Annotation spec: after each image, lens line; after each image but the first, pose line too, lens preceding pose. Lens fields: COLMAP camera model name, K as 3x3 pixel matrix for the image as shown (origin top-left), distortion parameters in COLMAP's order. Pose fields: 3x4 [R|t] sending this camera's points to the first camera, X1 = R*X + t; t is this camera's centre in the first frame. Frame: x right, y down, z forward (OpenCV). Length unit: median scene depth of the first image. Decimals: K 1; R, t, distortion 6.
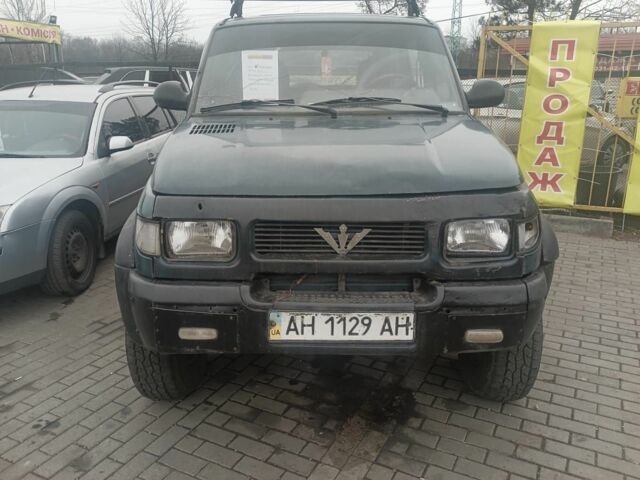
lens RADIAL K [[549.0, 0, 320.0], [0, 549.0, 240.0], [0, 0, 1]] dist [0.002219, -0.010577]
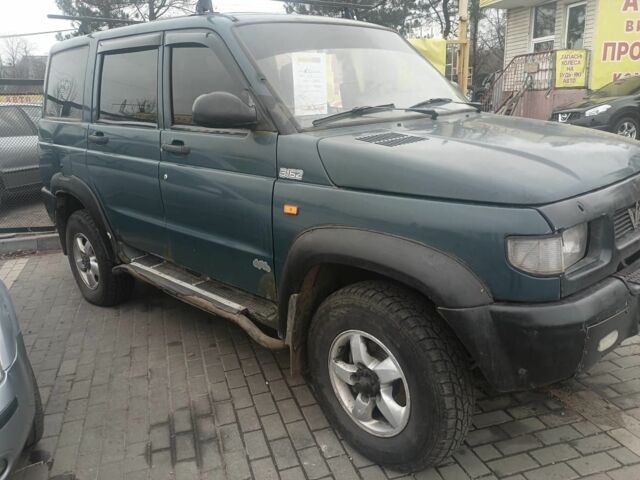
lens RADIAL K [[549.0, 0, 320.0], [0, 549.0, 240.0], [0, 0, 1]] dist [0.002219, -0.010577]
pose [[0.718400, -0.213383, 0.662094, -0.923970], [0.235011, 0.970278, 0.057709, -0.131695], [-0.654729, 0.114141, 0.747196, 0.476763]]
